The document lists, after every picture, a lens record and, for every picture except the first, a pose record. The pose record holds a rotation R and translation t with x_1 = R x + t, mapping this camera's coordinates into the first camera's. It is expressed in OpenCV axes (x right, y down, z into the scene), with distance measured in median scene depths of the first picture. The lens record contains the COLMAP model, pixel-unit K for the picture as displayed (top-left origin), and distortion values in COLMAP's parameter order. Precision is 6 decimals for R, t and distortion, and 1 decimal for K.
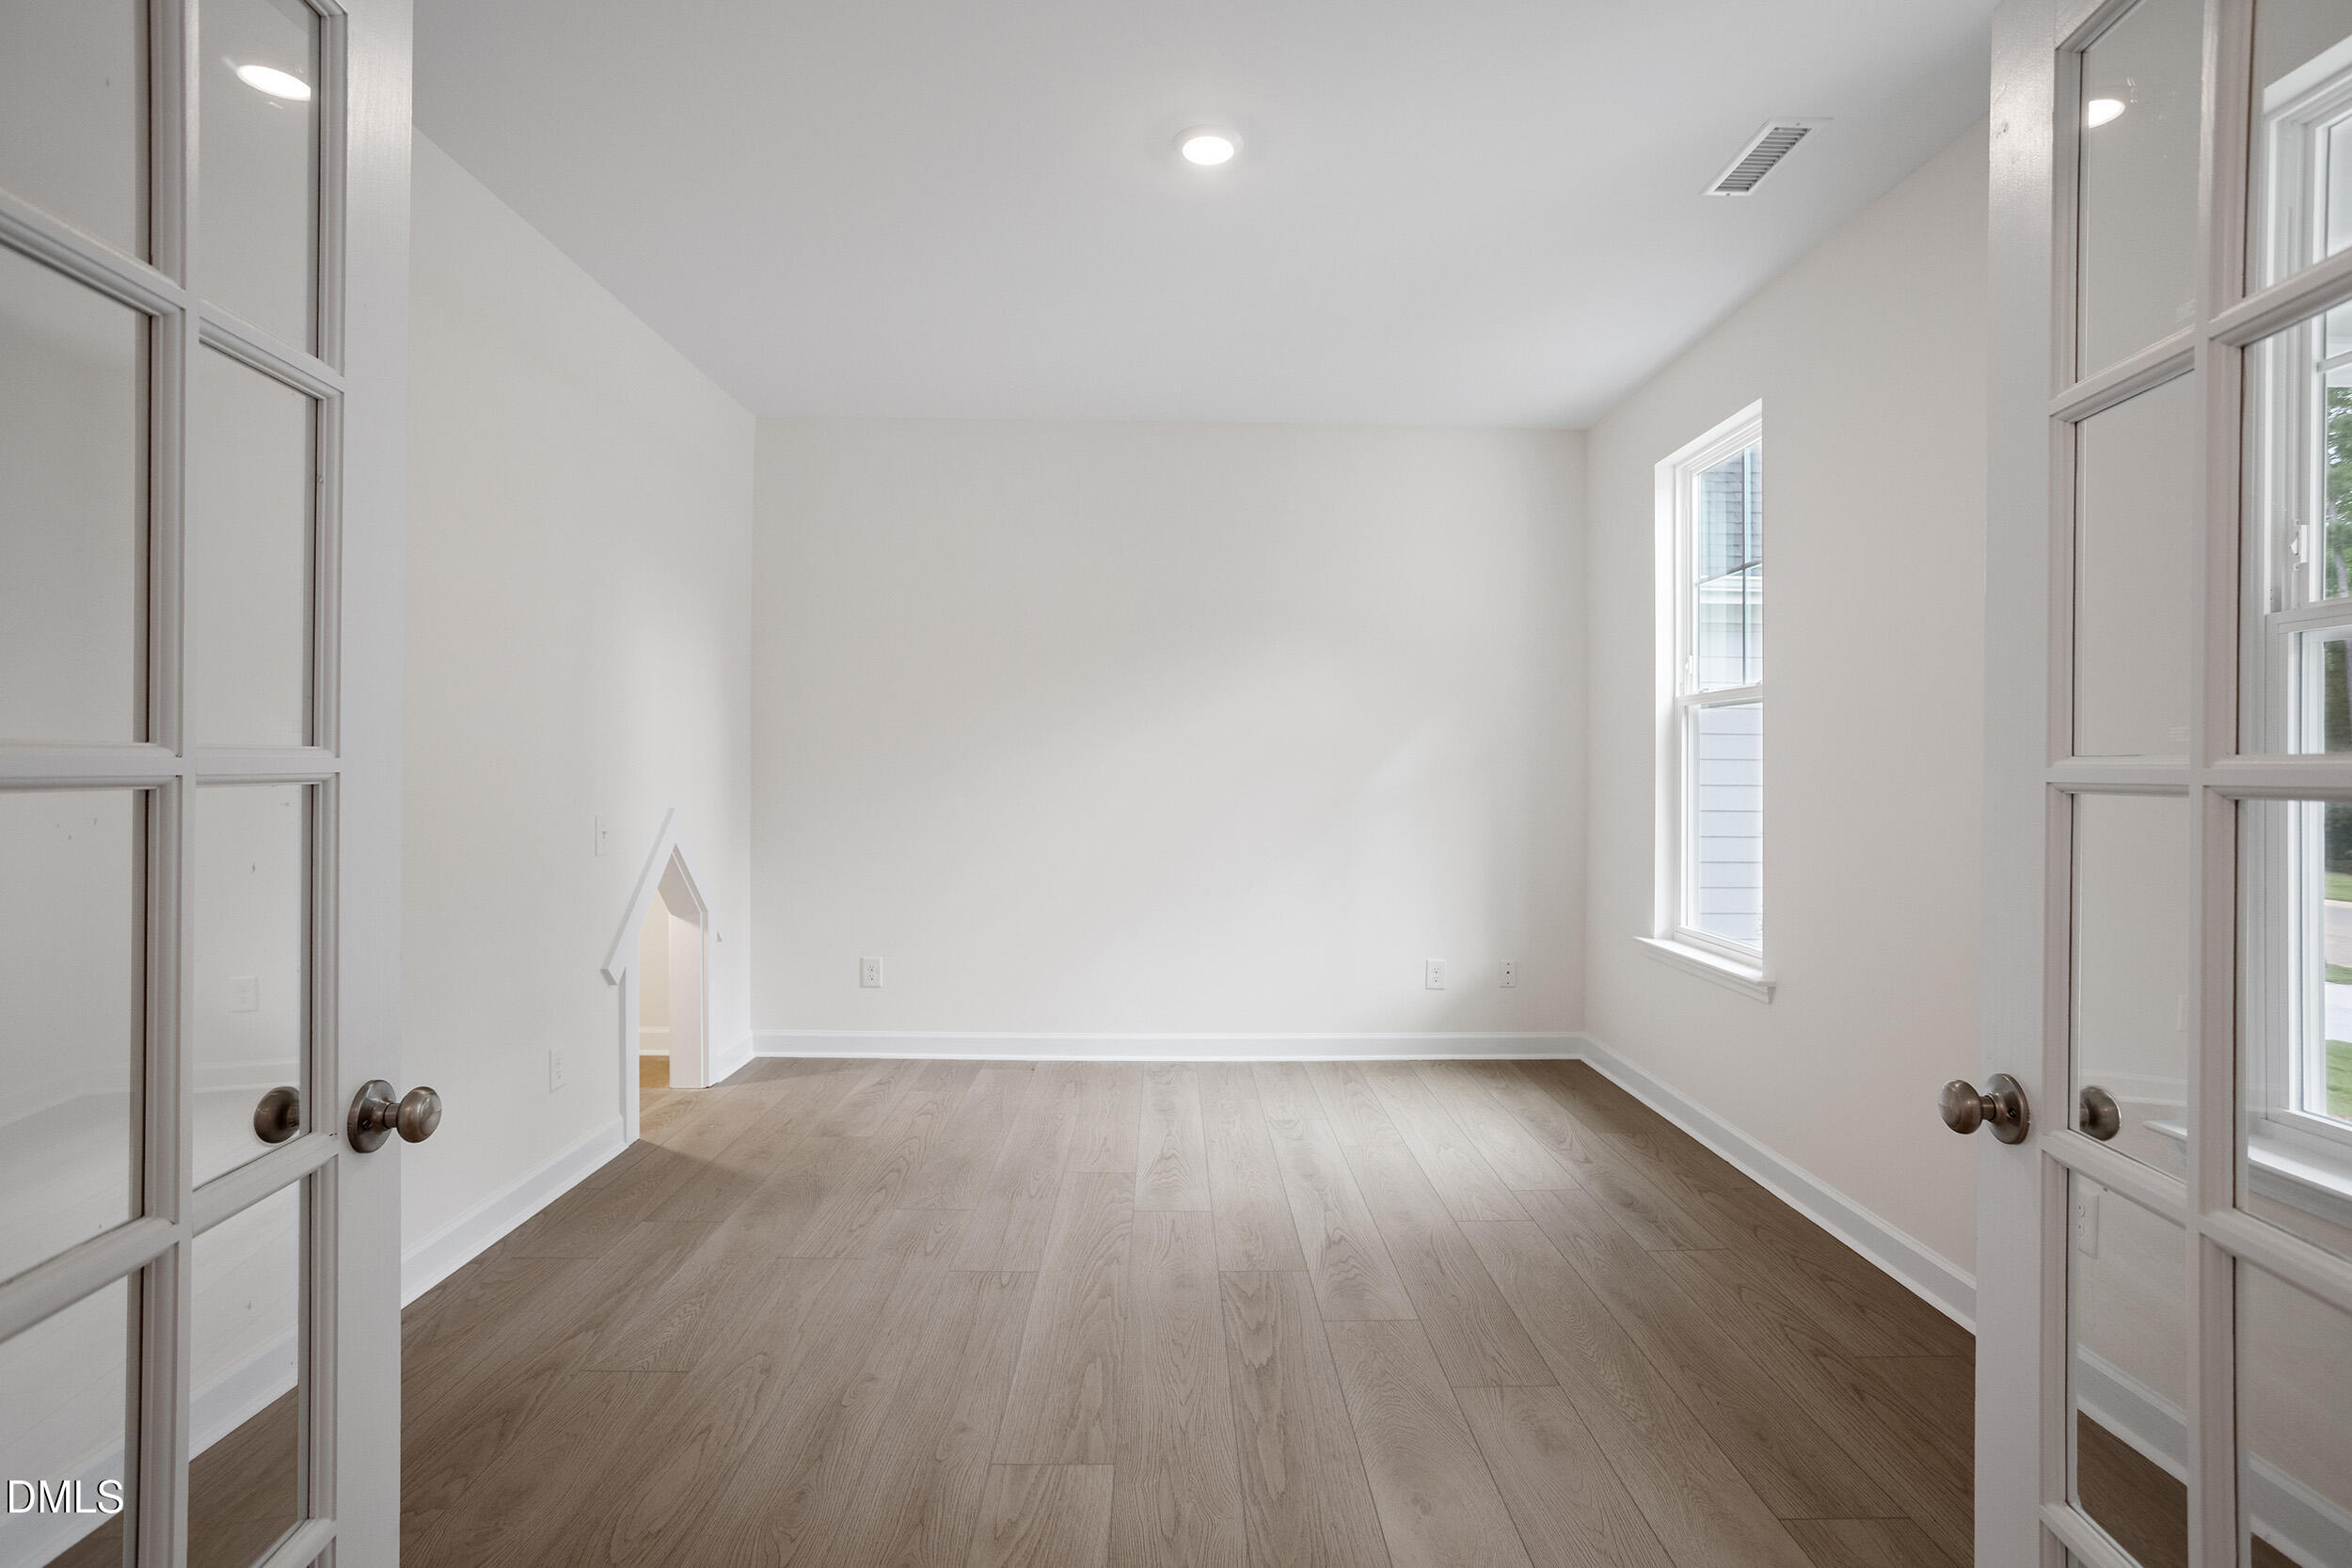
lens RADIAL K [[1134.7, 0, 1178.1], [0, 1134.7, 775.5], [0, 0, 1]] dist [-0.002885, -0.000084]
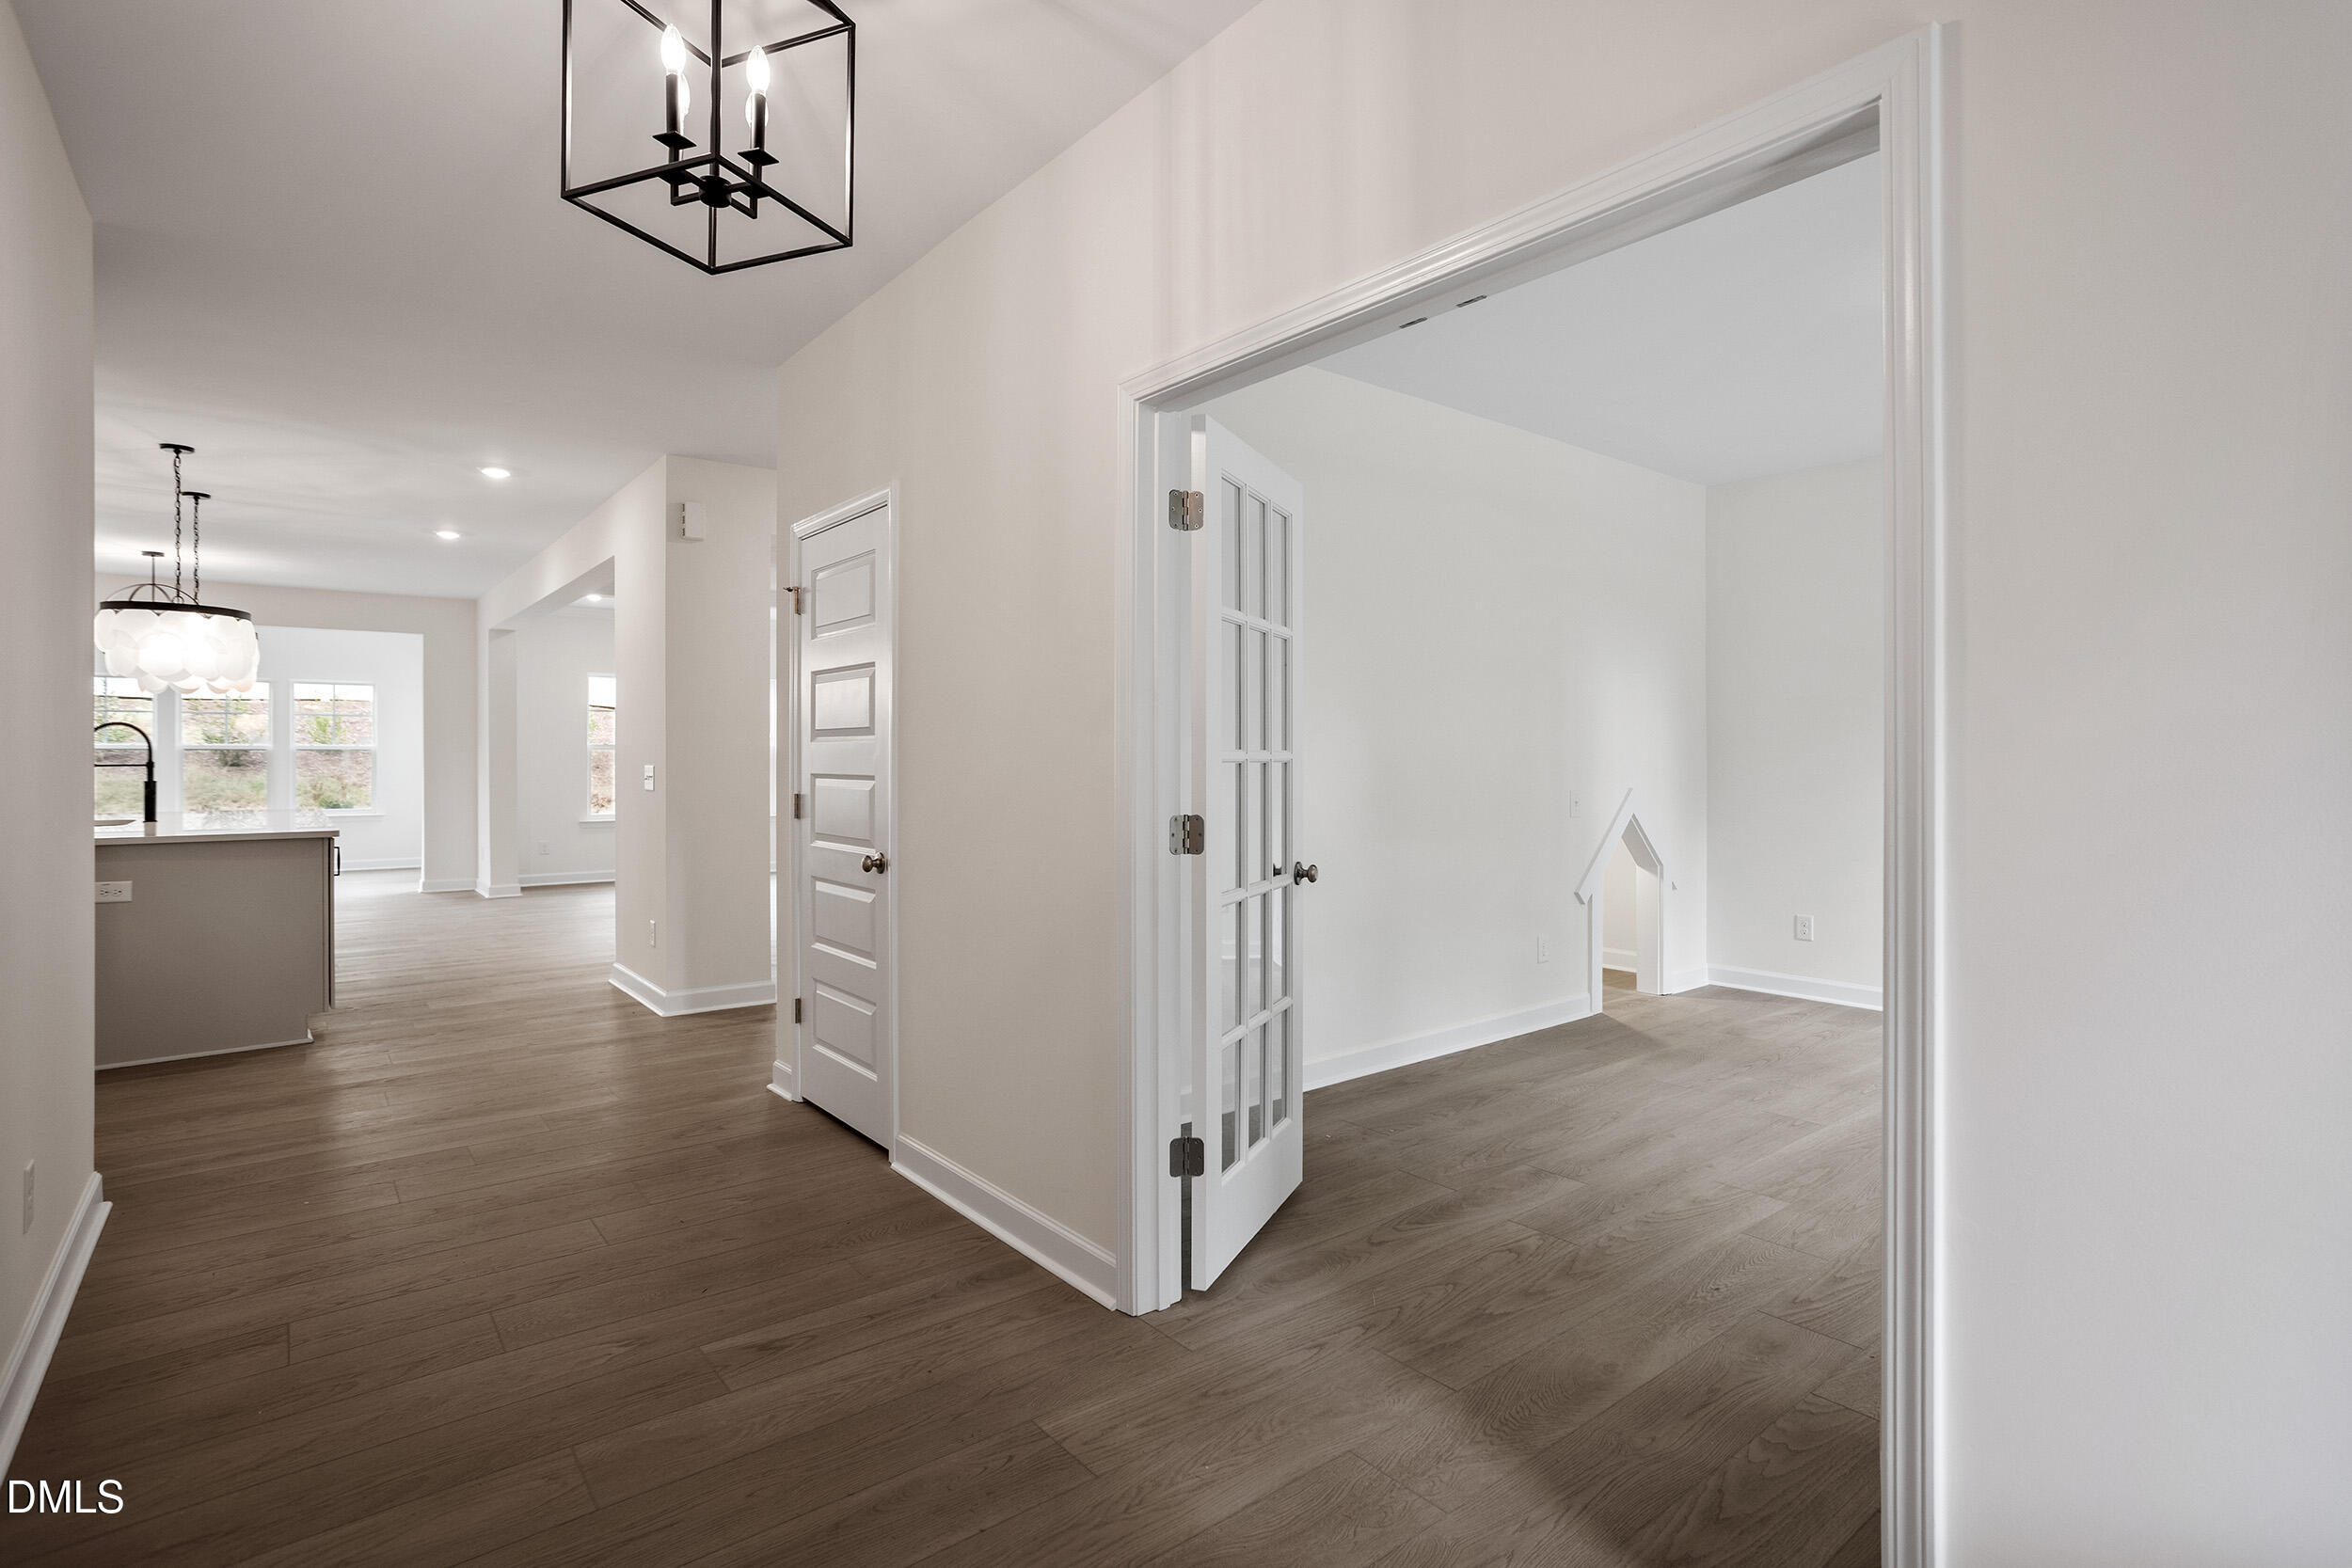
lens RADIAL K [[1134.7, 0, 1177.5], [0, 1134.7, 773.0], [0, 0, 1]] dist [-0.002885, -0.000084]
pose [[0.609101, 0.001241, -0.793092, 0.353635], [0.001123, 0.999996, 0.002427, 0.008108], [0.793092, -0.002369, 0.609097, -0.325350]]
